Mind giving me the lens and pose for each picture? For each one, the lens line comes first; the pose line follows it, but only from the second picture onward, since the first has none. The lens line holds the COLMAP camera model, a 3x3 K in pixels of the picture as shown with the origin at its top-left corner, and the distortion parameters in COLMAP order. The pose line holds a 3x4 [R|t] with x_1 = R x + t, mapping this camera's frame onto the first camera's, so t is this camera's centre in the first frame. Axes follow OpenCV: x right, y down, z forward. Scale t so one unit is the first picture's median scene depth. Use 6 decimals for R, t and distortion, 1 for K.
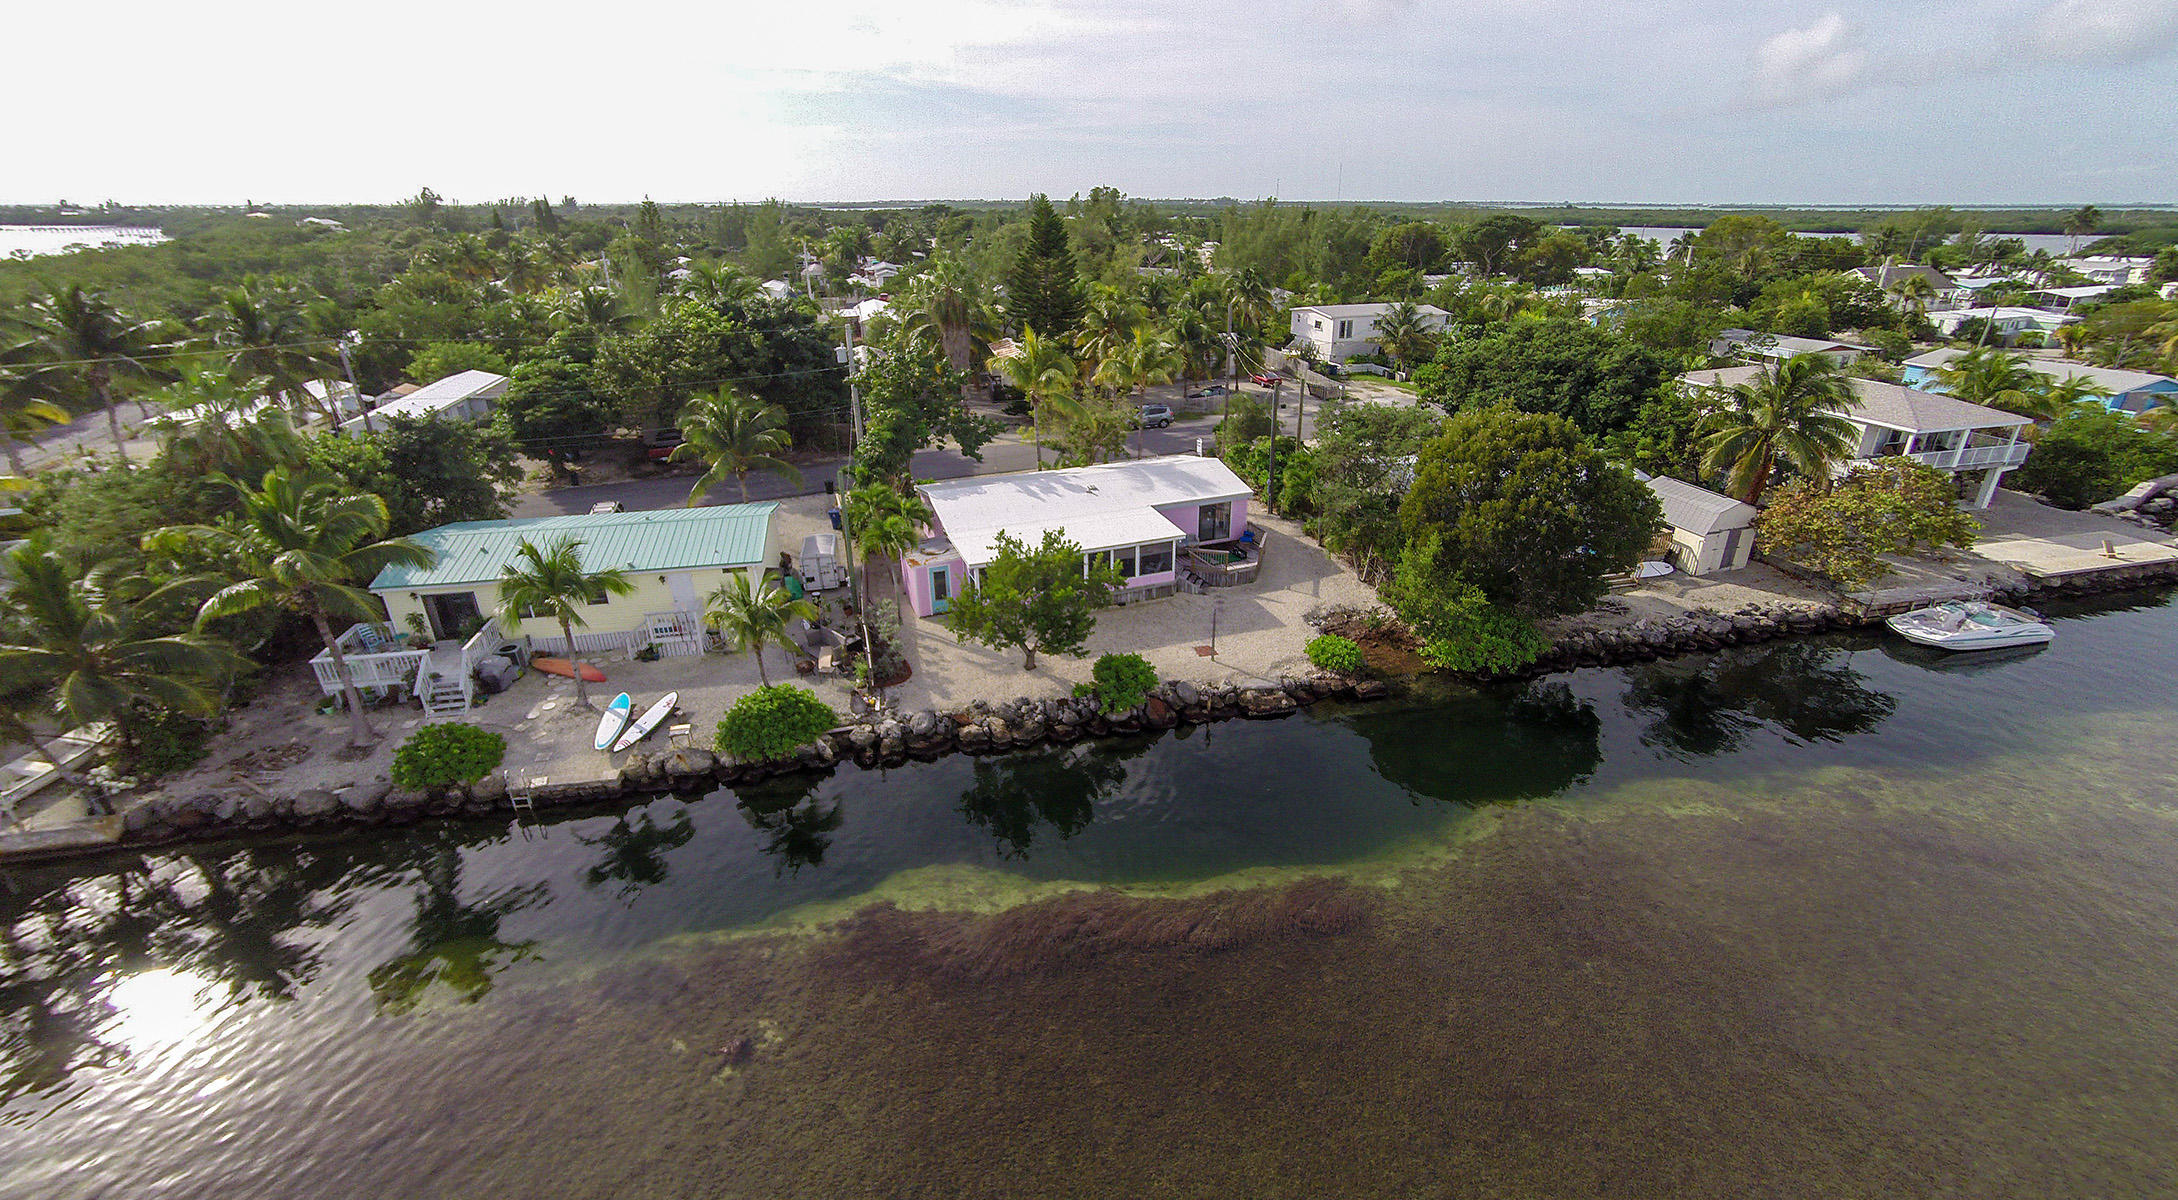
lens RADIAL K [[888.7, 0, 1082.8], [0, 888.7, 601.9], [0, 0, 1]] dist [-0.048948, 0.018204]
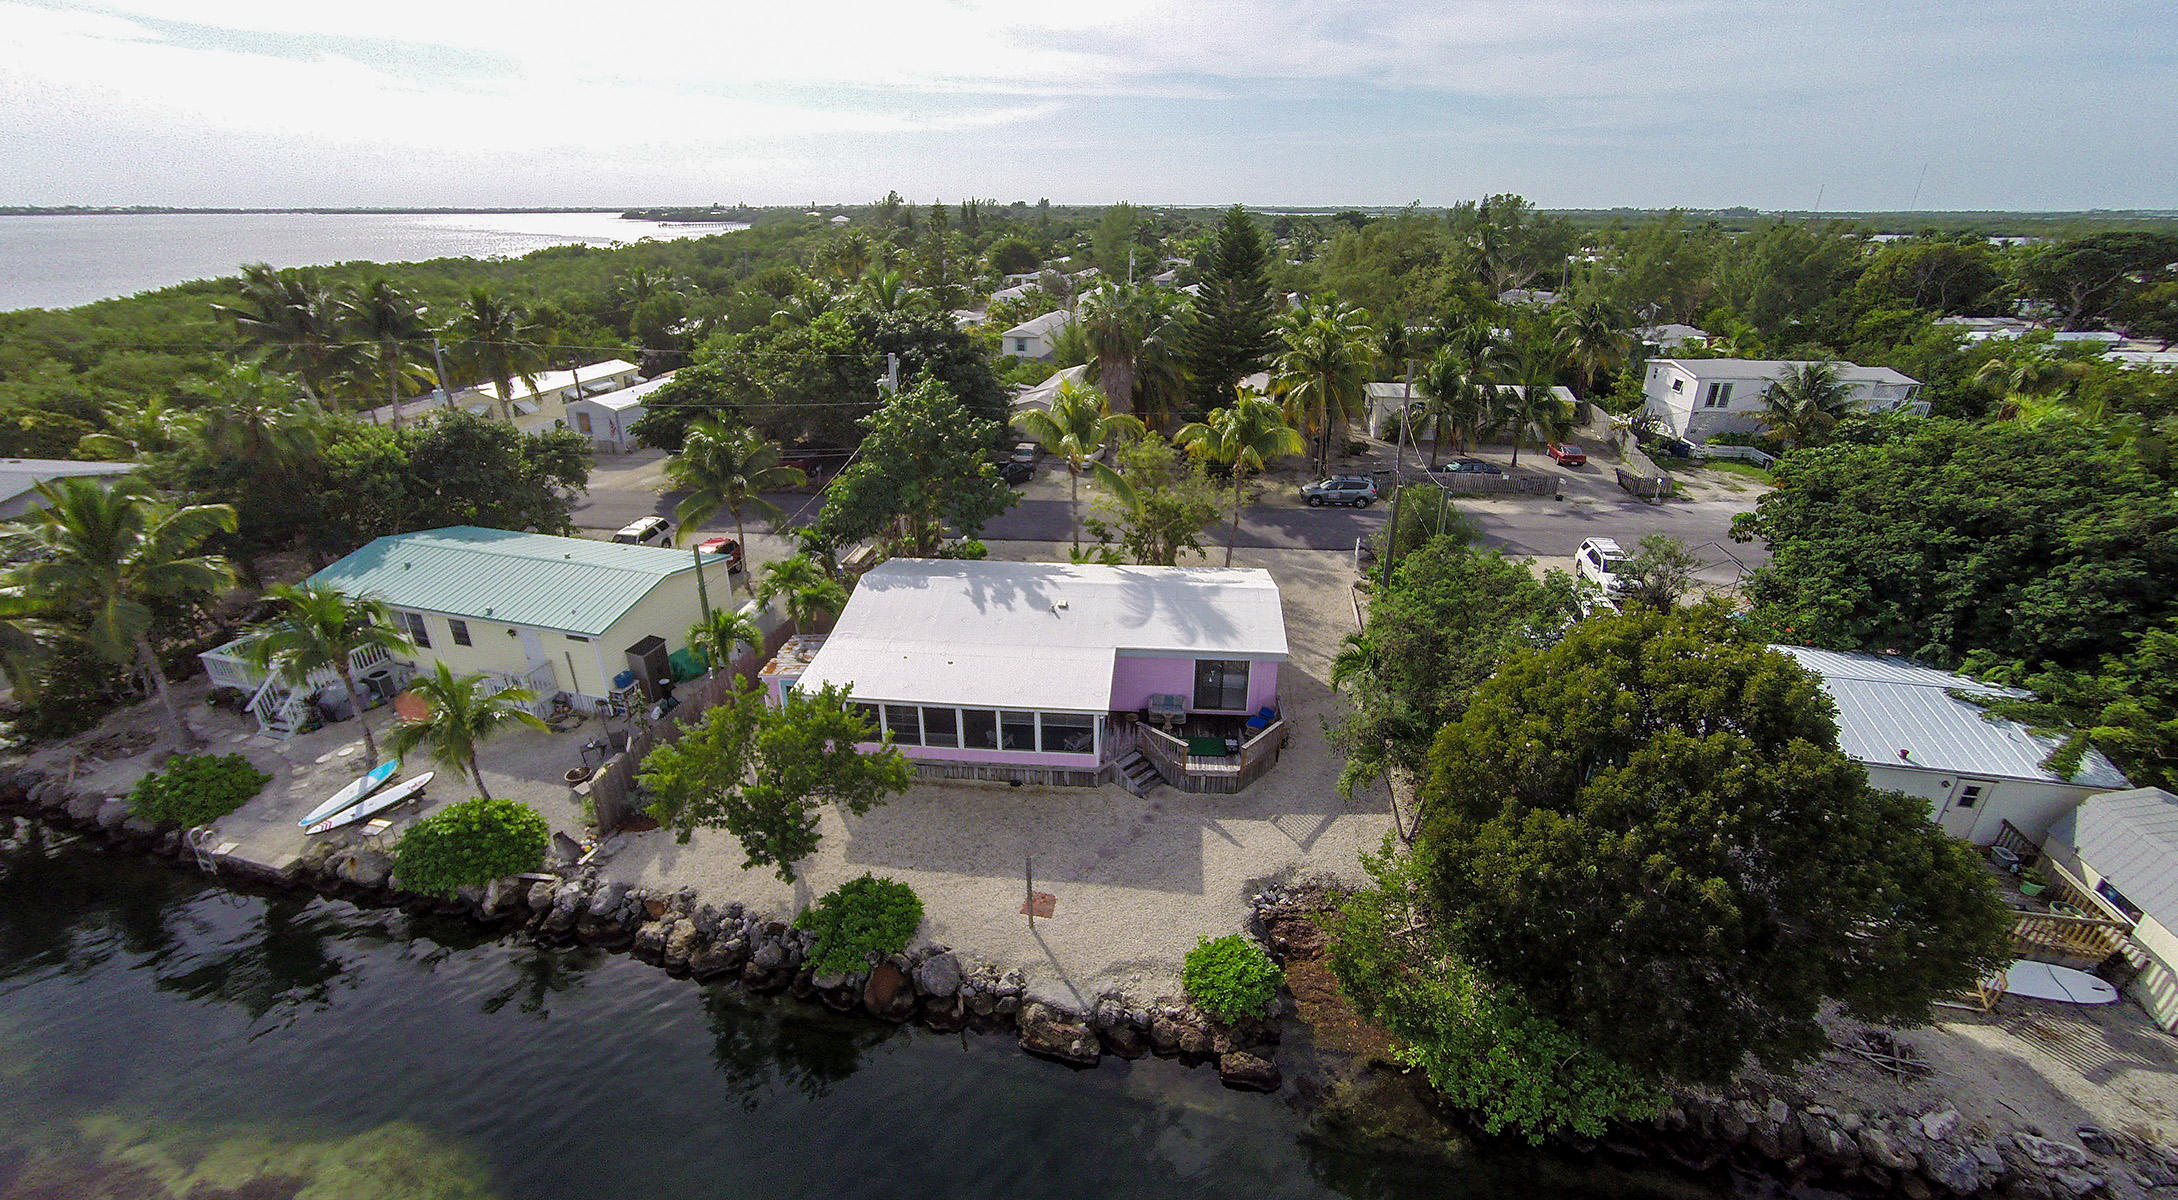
lens RADIAL K [[888.7, 0, 1091.0], [0, 888.7, 597.4], [0, 0, 1]] dist [-0.048948, 0.018204]
pose [[0.895340, 0.181118, -0.406894, 0.404577], [-0.184797, 0.982300, 0.030612, -0.197453], [0.405236, 0.047785, 0.912963, 0.421248]]
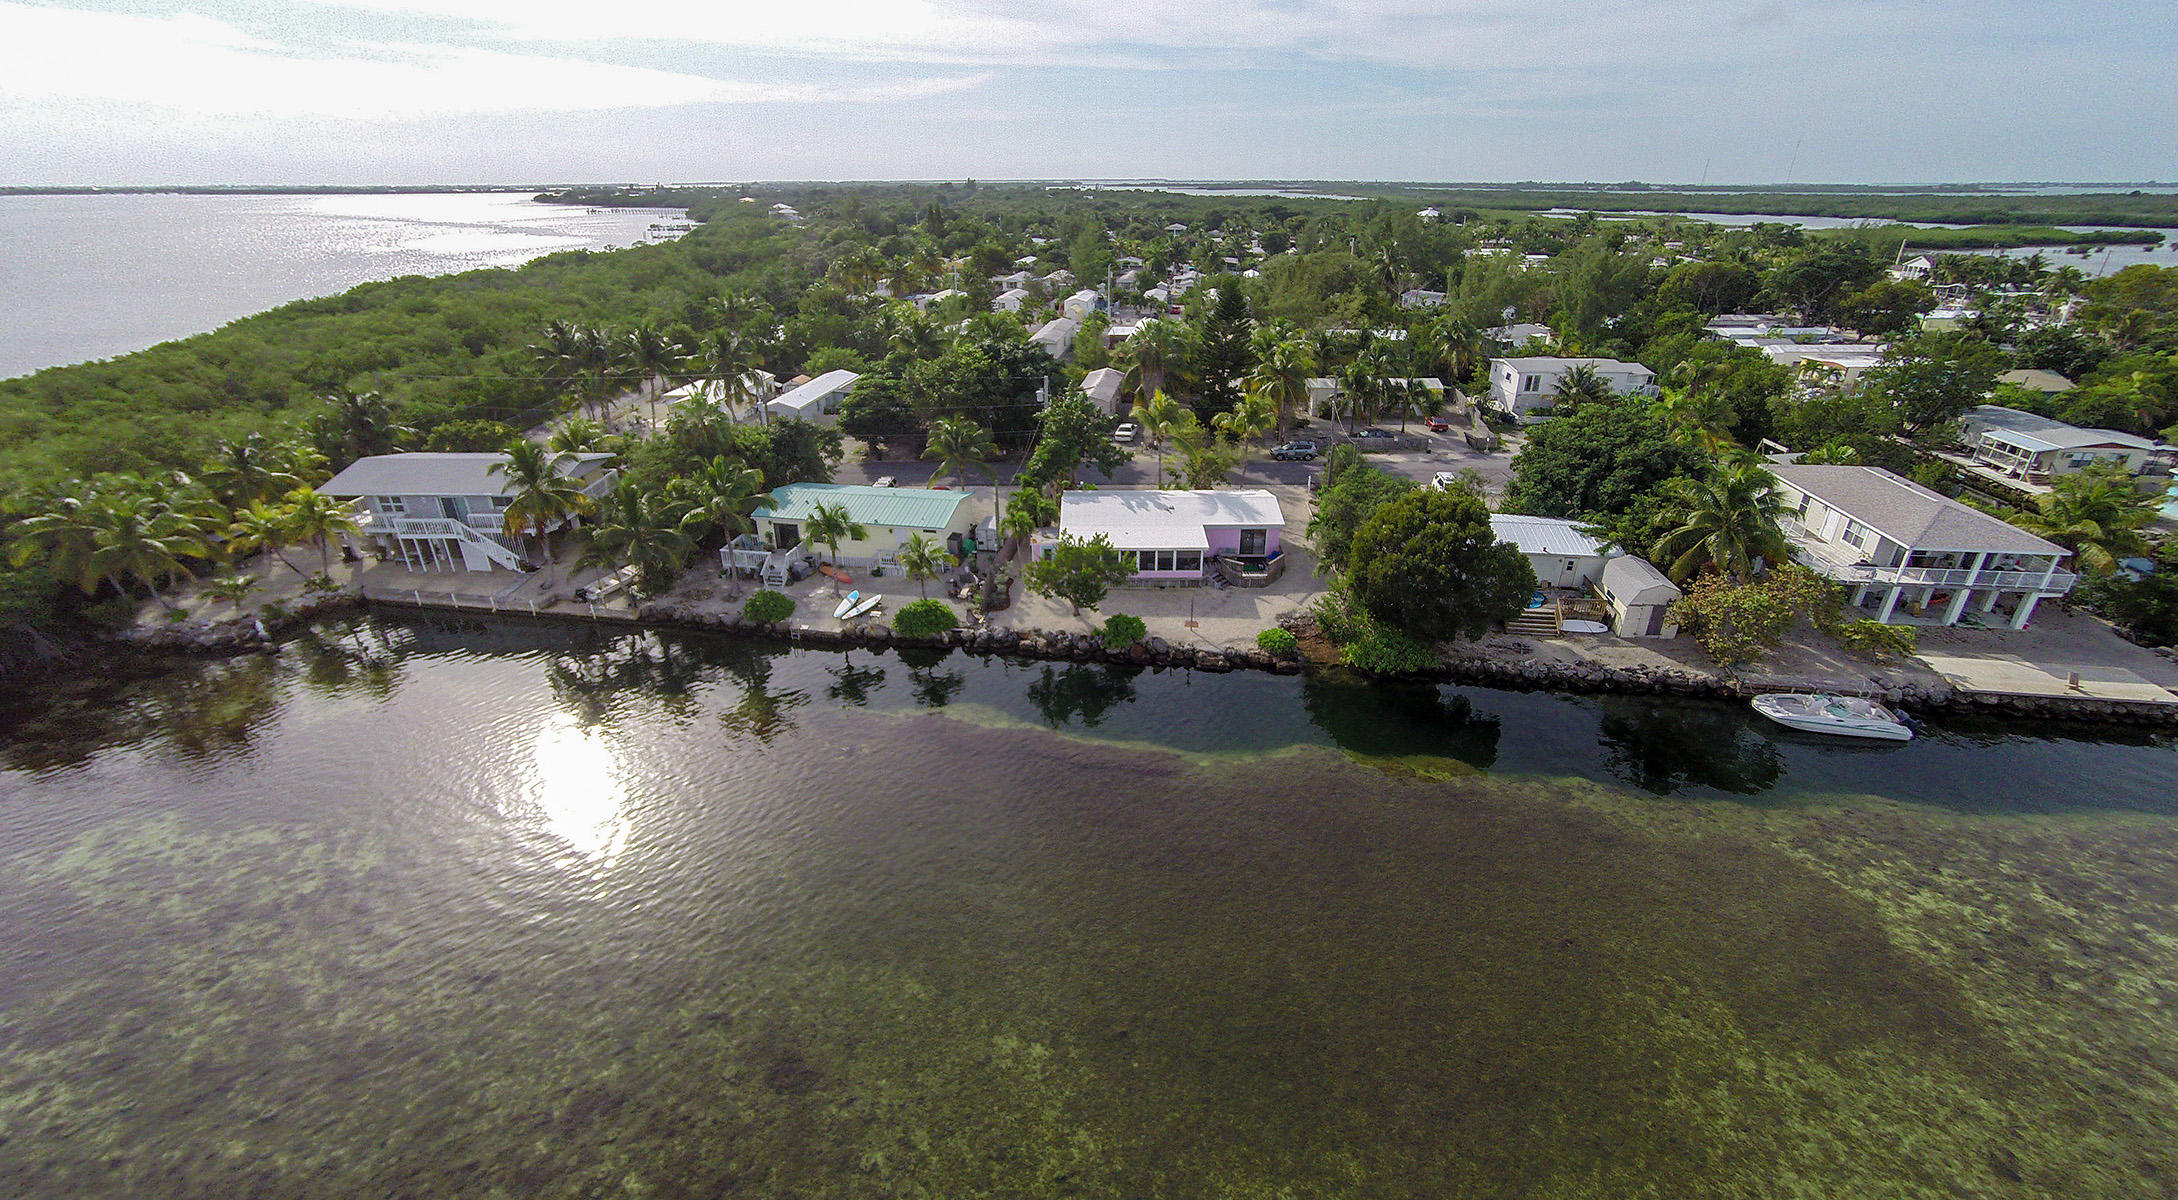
lens RADIAL K [[888.7, 0, 1088.5], [0, 888.7, 605.4], [0, 0, 1]] dist [-0.048948, 0.018204]
pose [[0.928765, 0.158981, -0.334844, 0.492694], [-0.150156, 0.987280, 0.052259, -0.031415], [0.338893, 0.001743, 0.940823, -0.513781]]
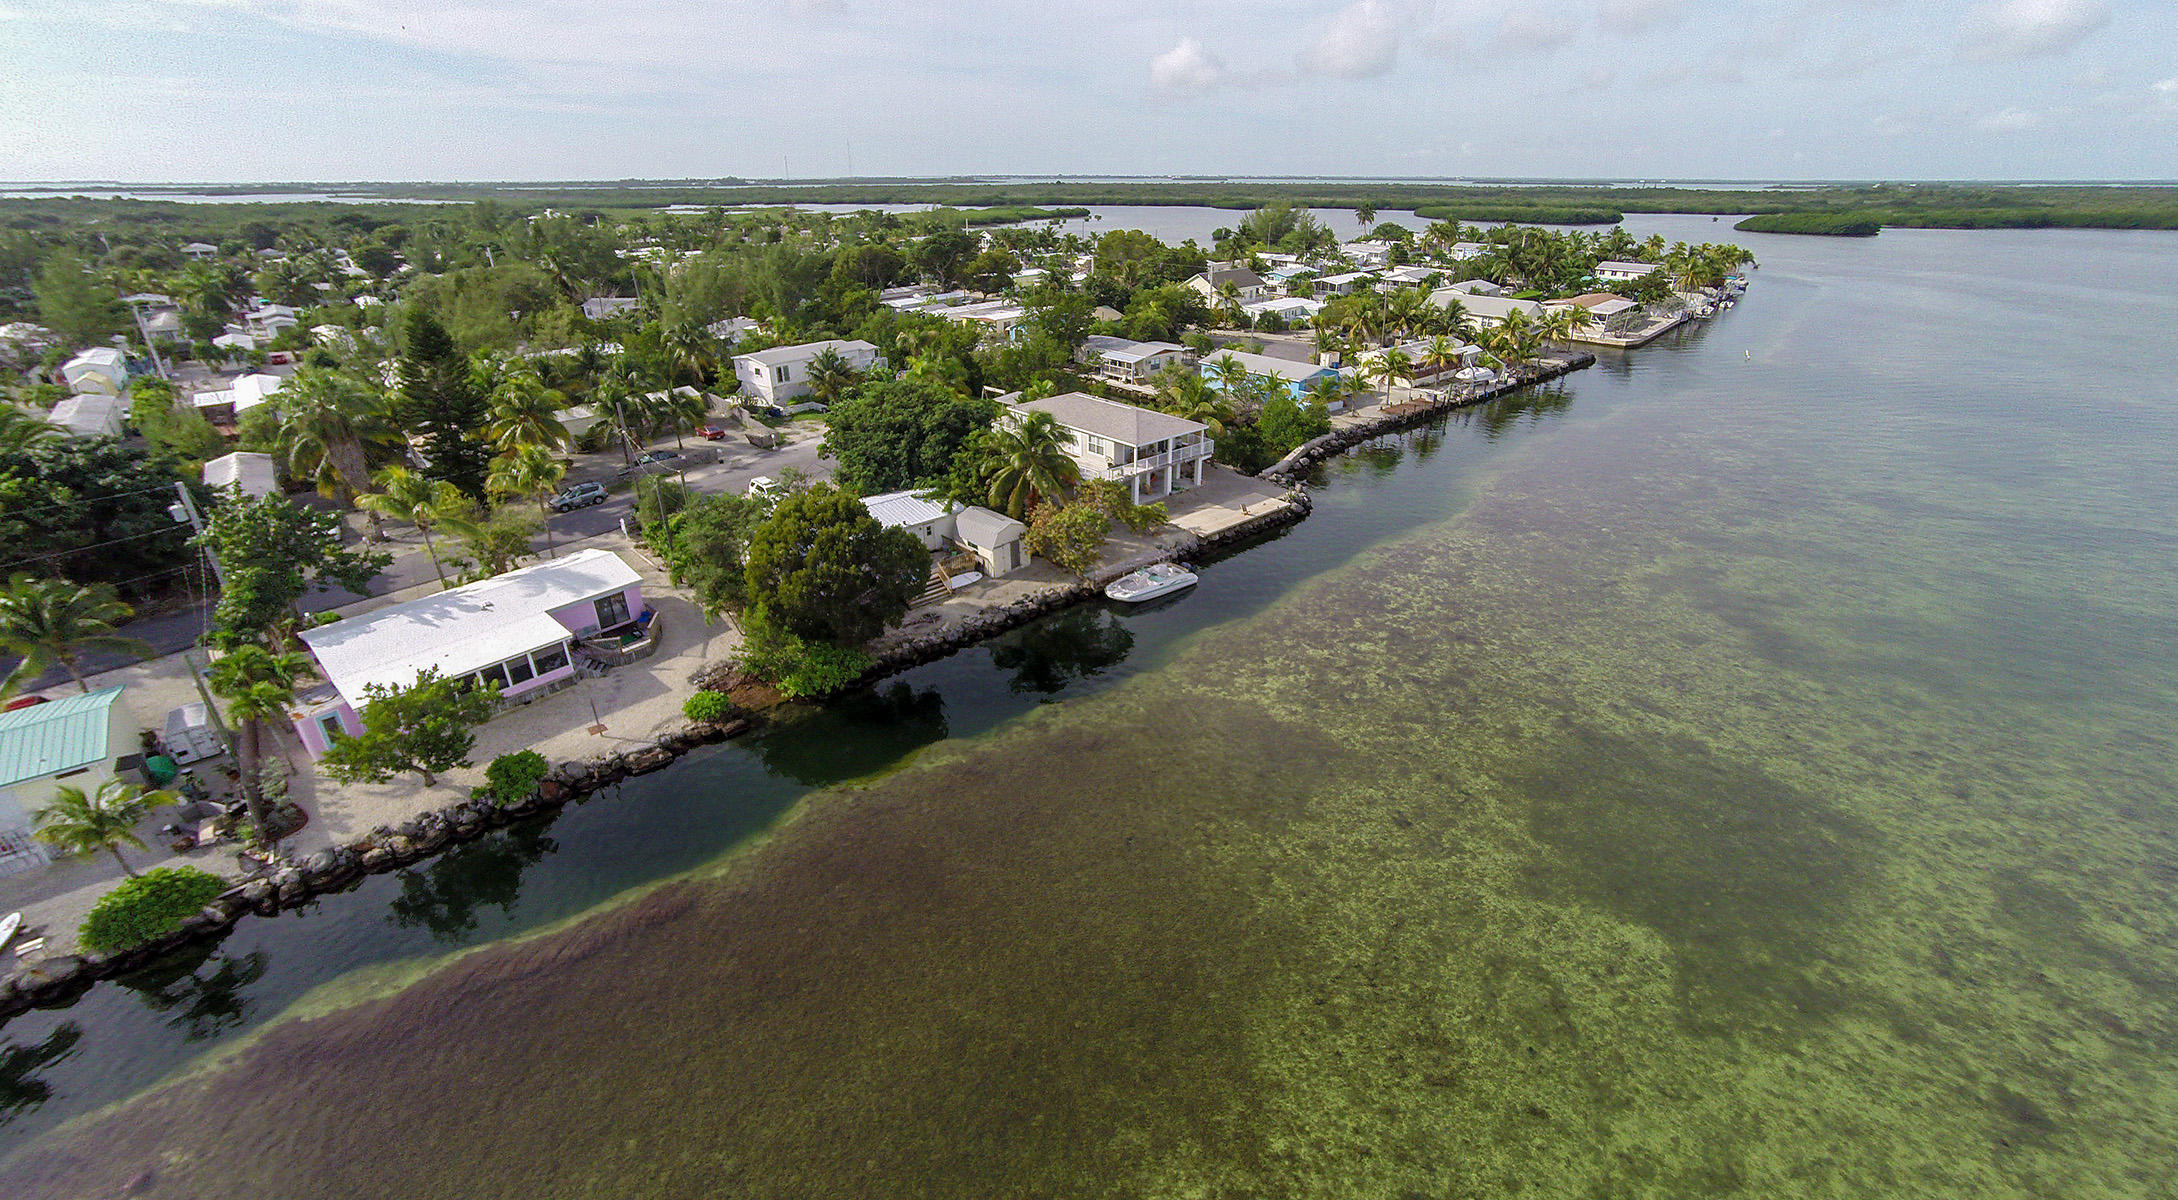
lens RADIAL K [[888.7, 0, 1091.8], [0, 888.7, 607.8], [0, 0, 1]] dist [-0.048948, 0.018204]
pose [[0.879955, -0.205313, 0.428398, 0.263109], [0.191855, 0.978561, 0.074900, -0.072634], [-0.434592, 0.016282, 0.900480, -0.421171]]
